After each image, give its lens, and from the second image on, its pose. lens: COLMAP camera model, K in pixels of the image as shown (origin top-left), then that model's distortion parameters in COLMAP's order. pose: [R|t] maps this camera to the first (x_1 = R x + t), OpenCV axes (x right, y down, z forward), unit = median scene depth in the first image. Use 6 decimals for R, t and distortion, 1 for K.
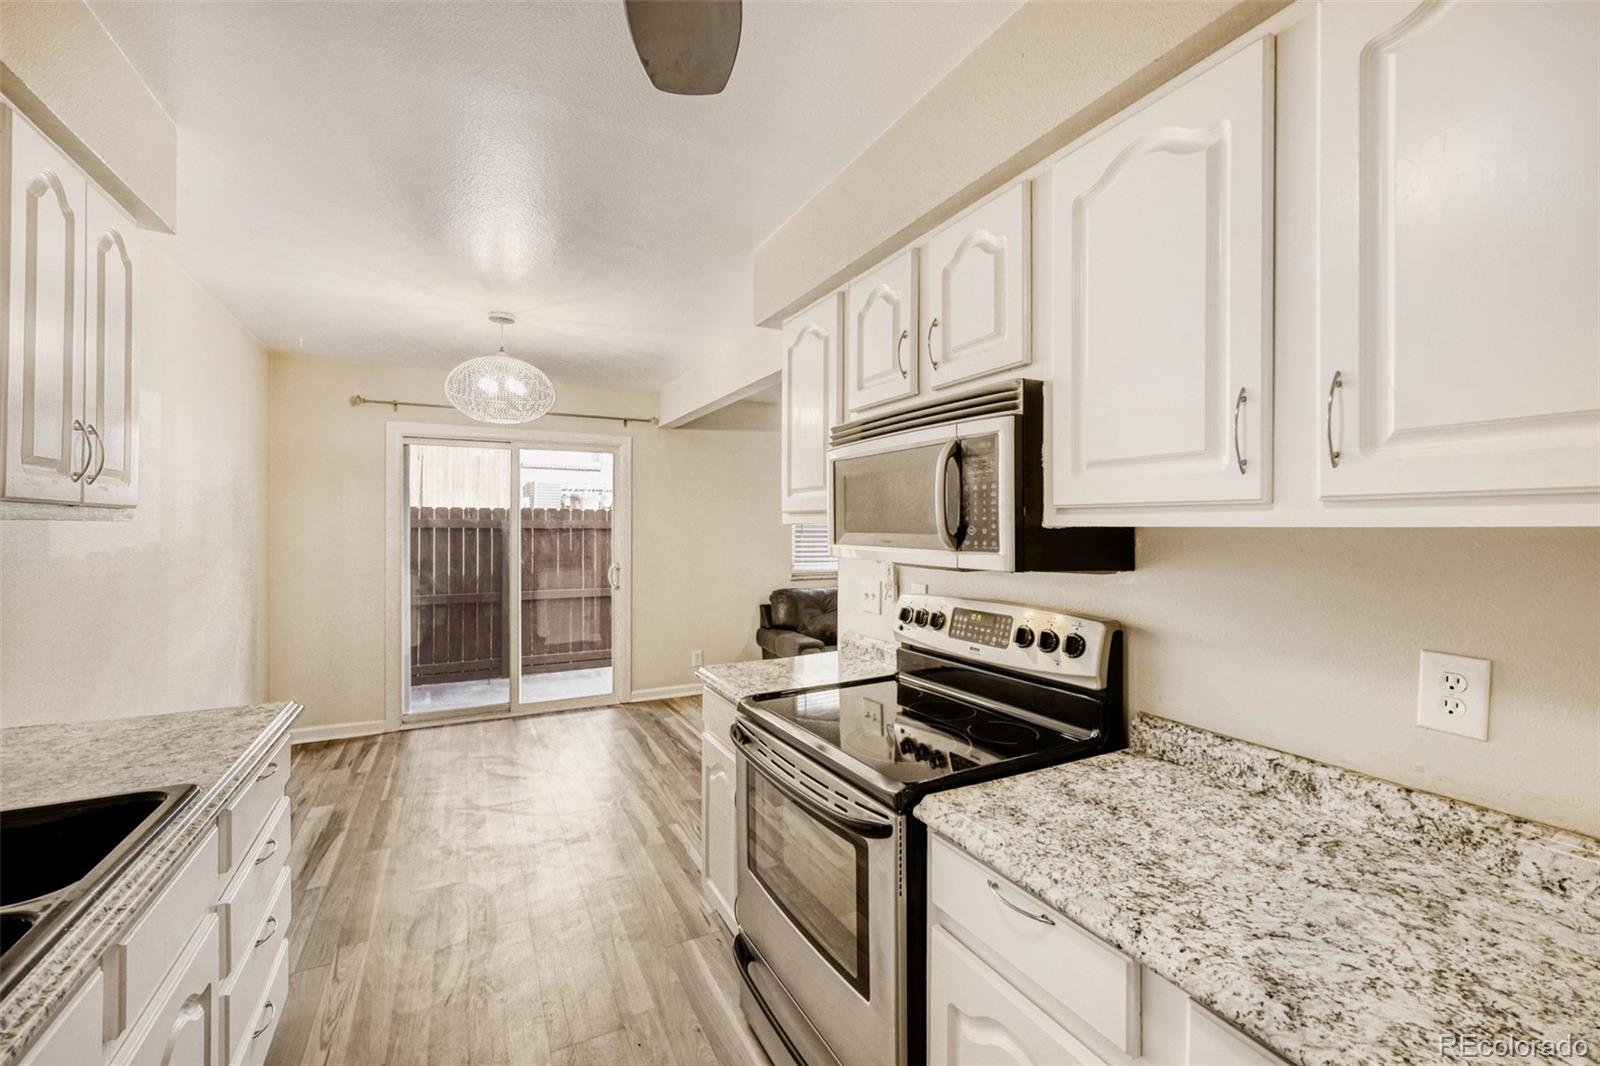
lens RADIAL K [[647.6, 0, 786.6], [0, 647.6, 525.2], [0, 0, 1]] dist [0.003602, -0.001087]
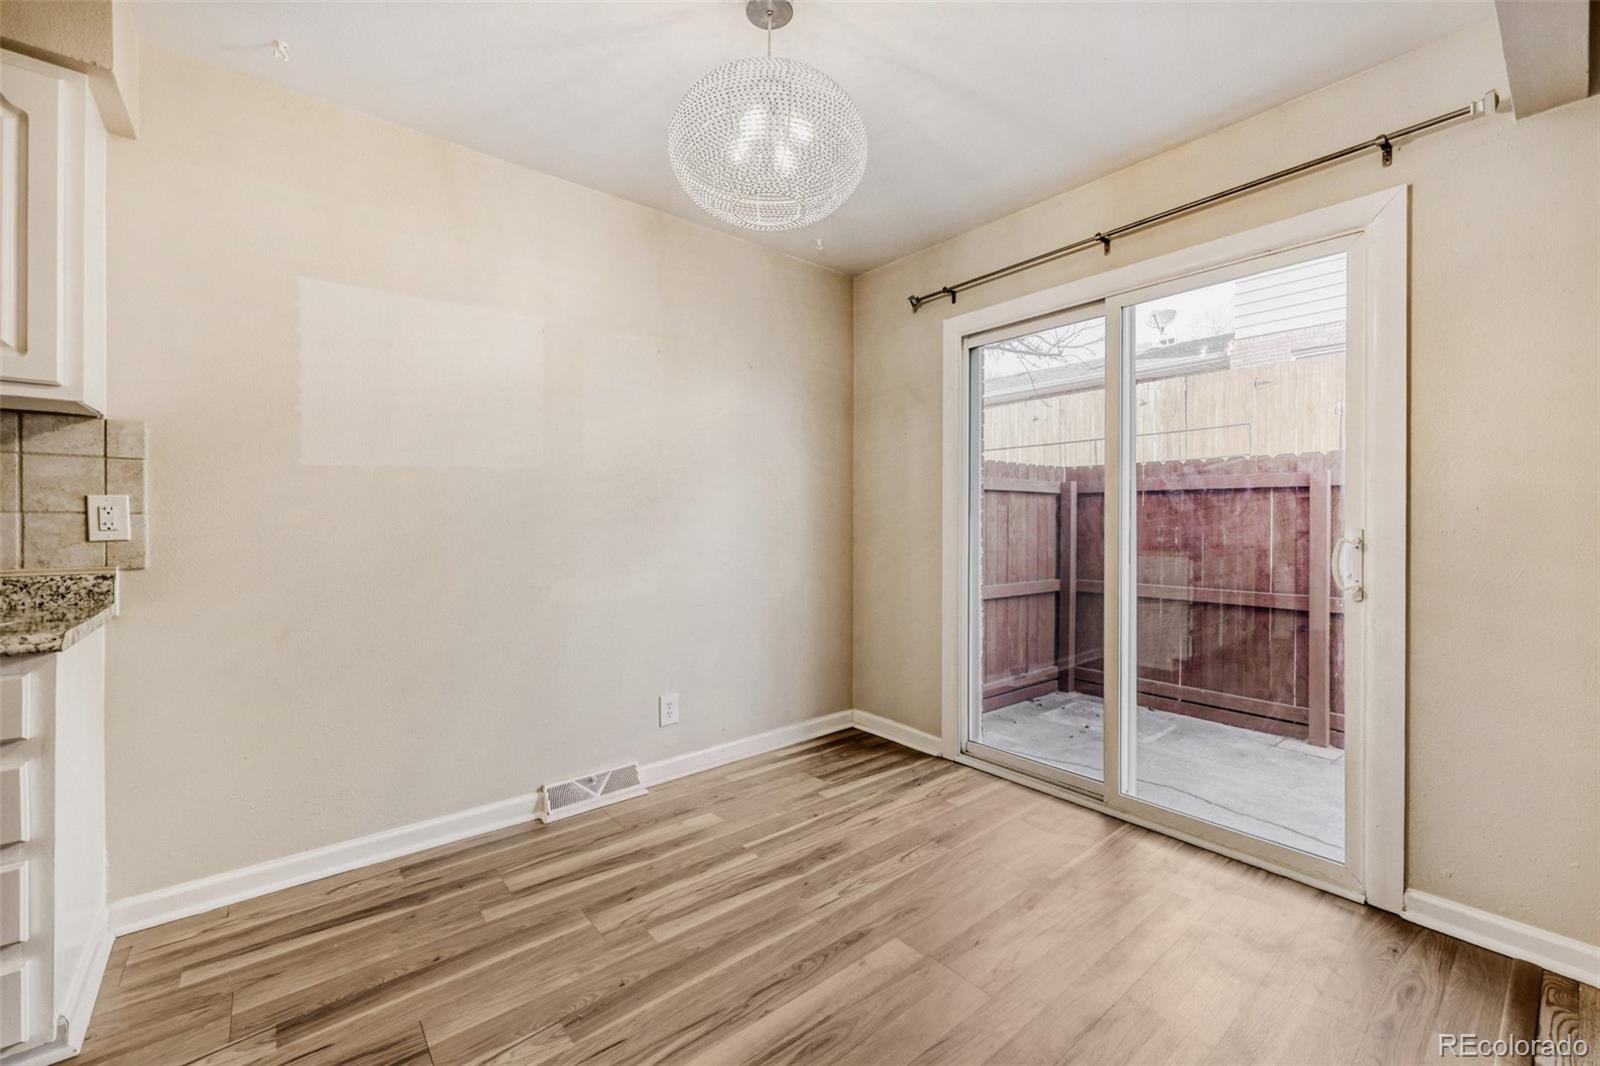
lens RADIAL K [[647.6, 0, 780.2], [0, 647.6, 518.1], [0, 0, 1]] dist [0.003602, -0.001087]
pose [[0.211562, -0.004219, -0.977355, 0.069872], [0.002715, 0.999989, -0.003729, 0.093411], [0.977361, -0.001865, 0.211571, 1.069632]]
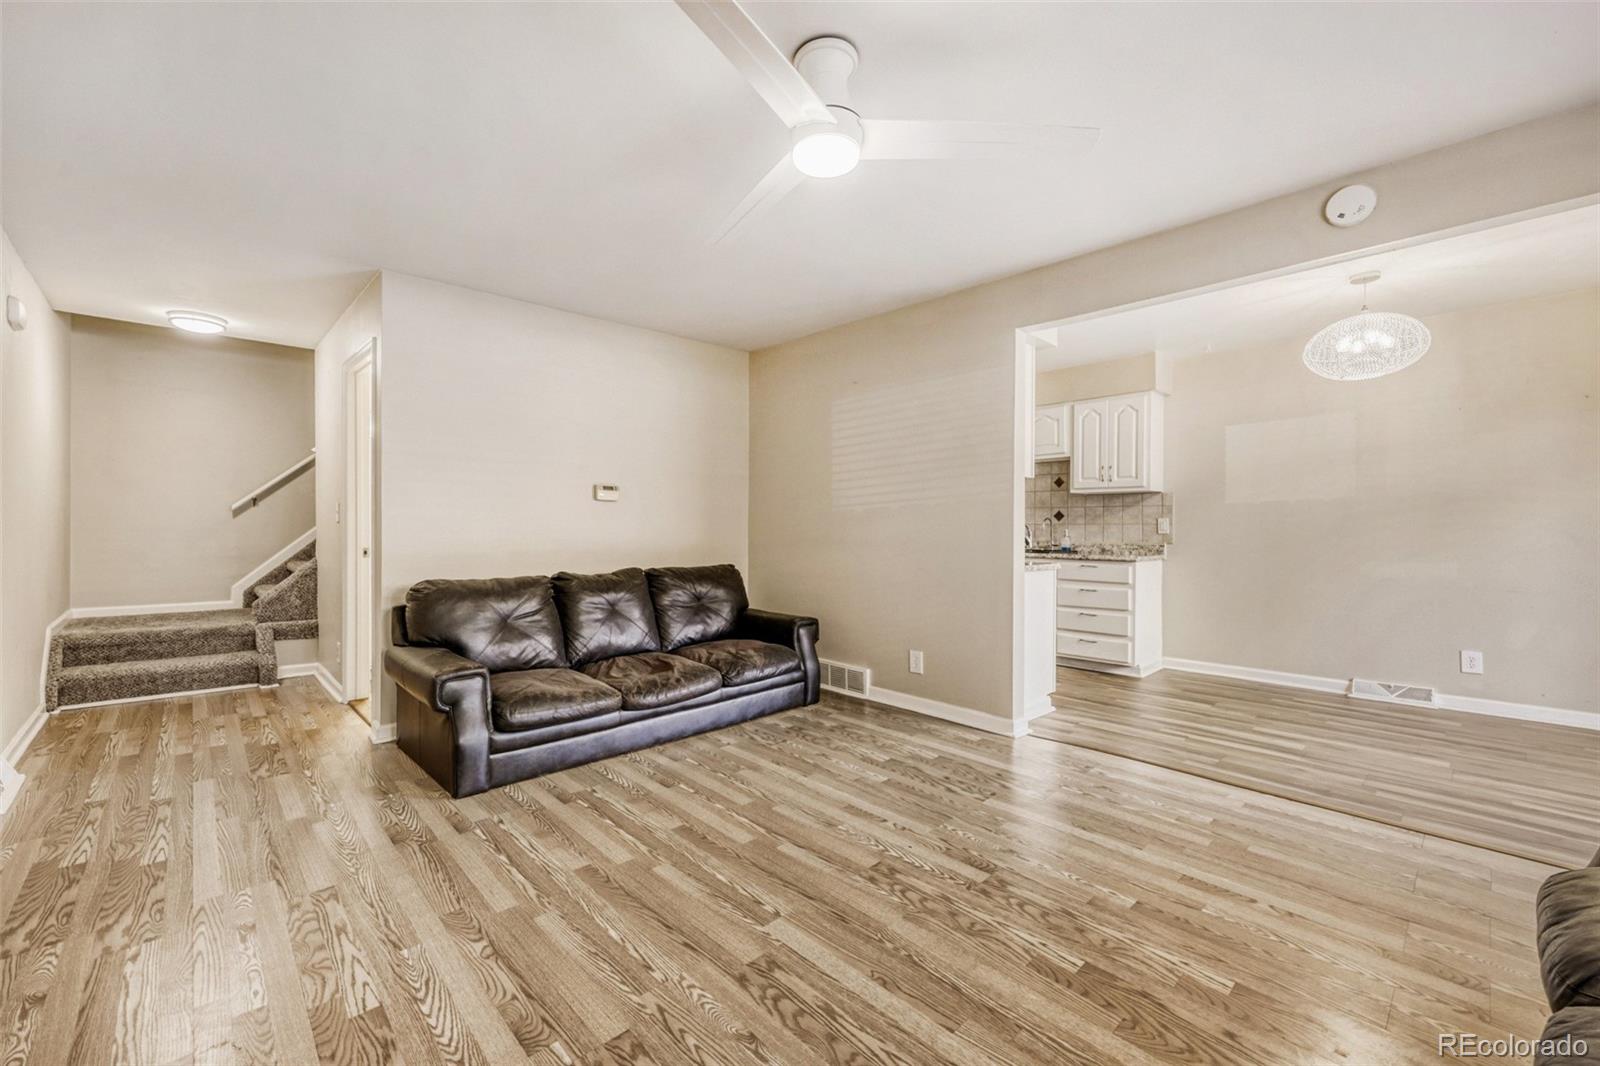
lens RADIAL K [[647.6, 0, 793.6], [0, 647.6, 537.7], [0, 0, 1]] dist [0.003602, -0.001087]
pose [[-0.958160, 0.000013, -0.286232, 0.791614], [-0.003349, 0.999931, 0.011255, 0.103786], [0.286212, 0.011742, -0.958094, 1.952758]]
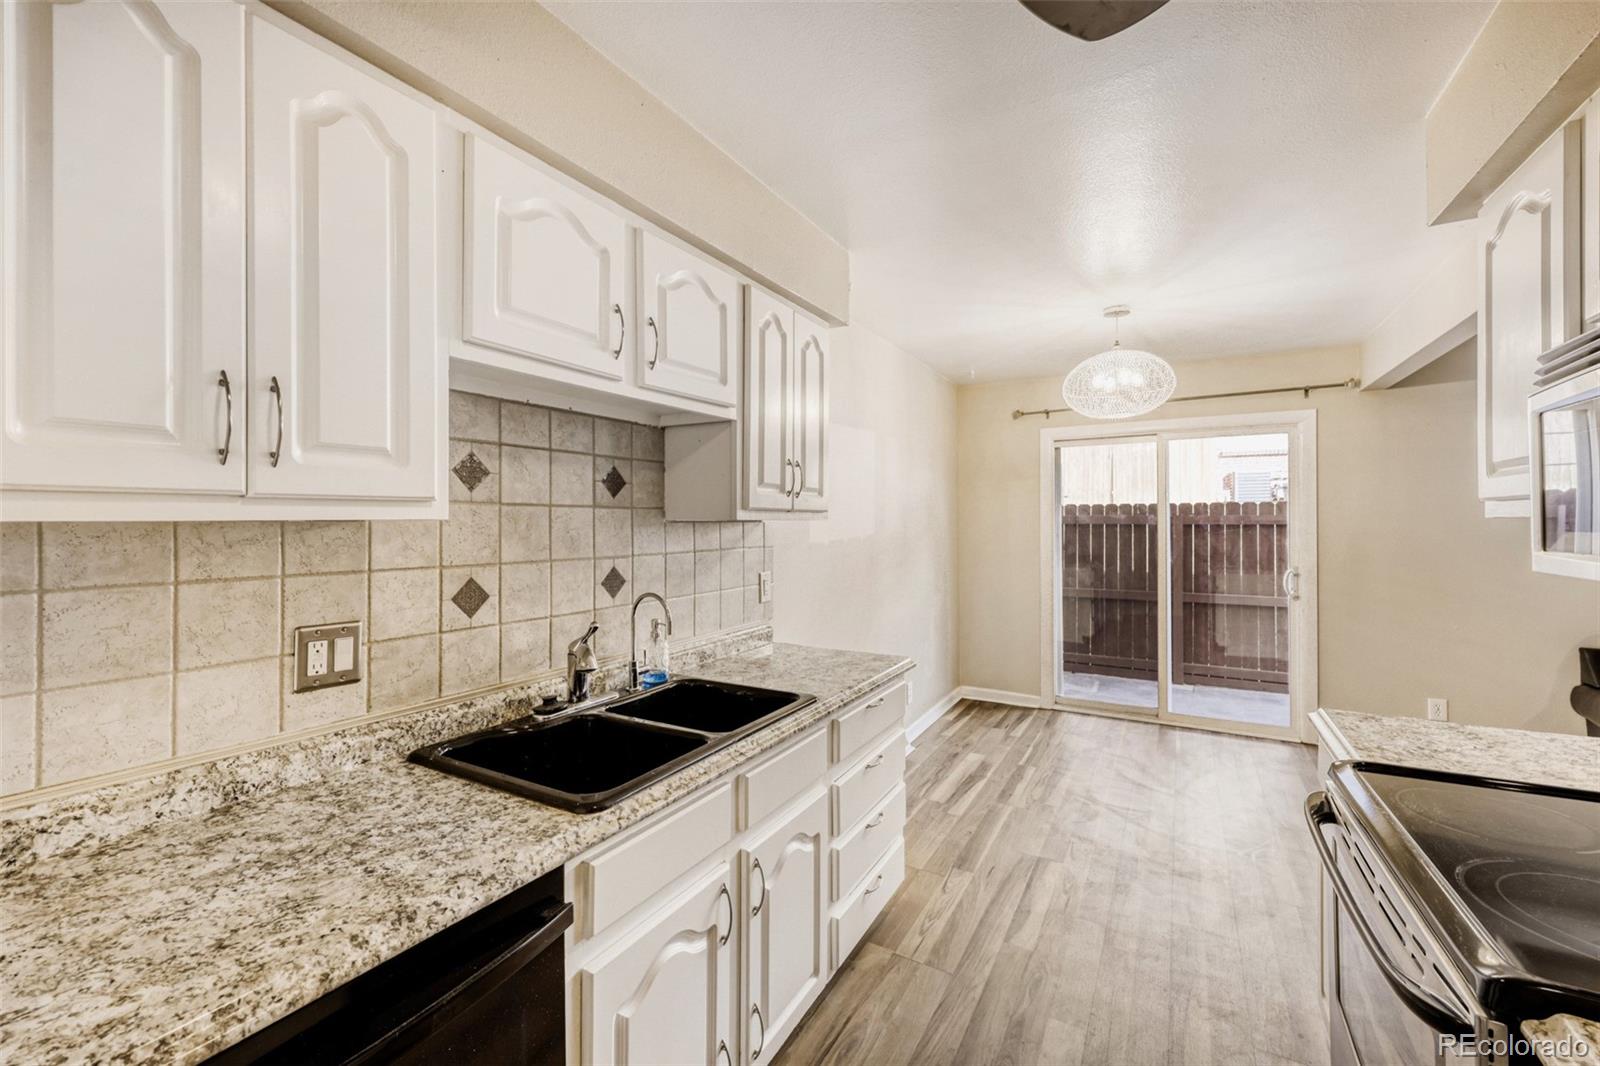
lens RADIAL K [[647.6, 0, 798.1], [0, 647.6, 517.1], [0, 0, 1]] dist [0.003602, -0.001087]
pose [[0.543663, -0.011020, -0.839231, 0.145631], [0.005661, 0.999939, -0.009463, -0.000307], [0.839284, 0.000394, 0.543692, 0.069418]]
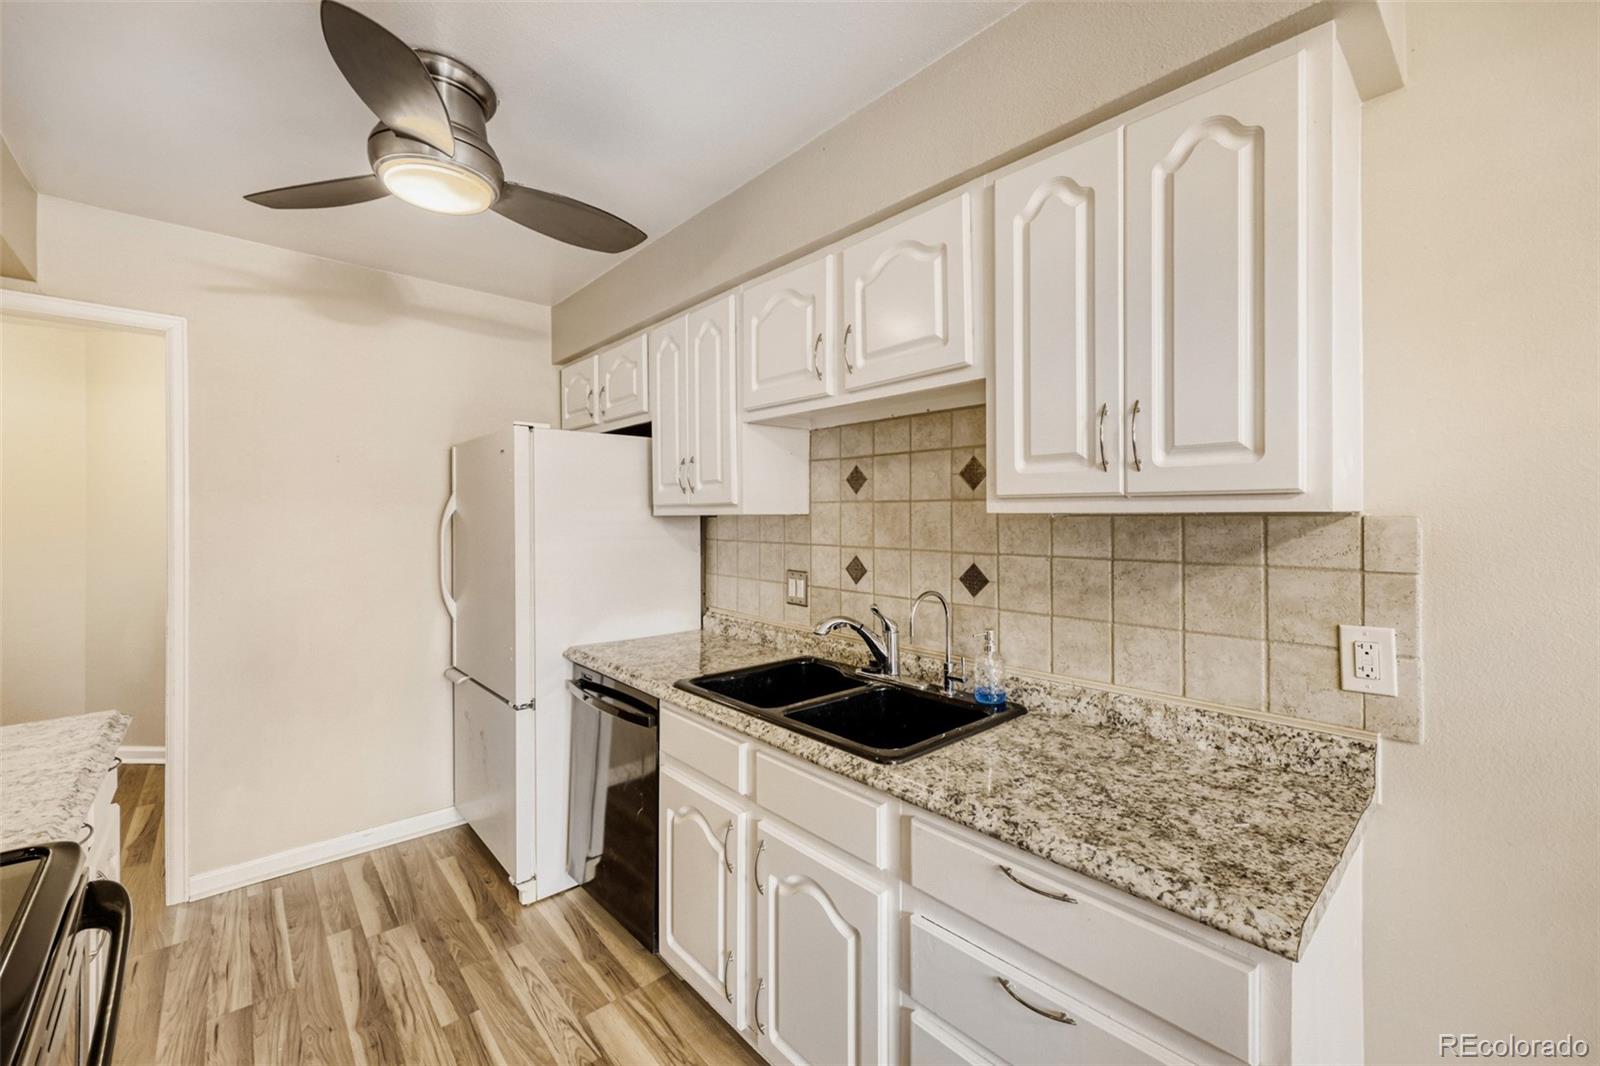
lens RADIAL K [[647.6, 0, 809.3], [0, 647.6, 524.9], [0, 0, 1]] dist [0.003602, -0.001087]
pose [[-0.963094, 0.003632, -0.269142, -0.177516], [0.003509, 0.999993, 0.000937, 0.007598], [0.269144, -0.000042, -0.963100, 0.903967]]
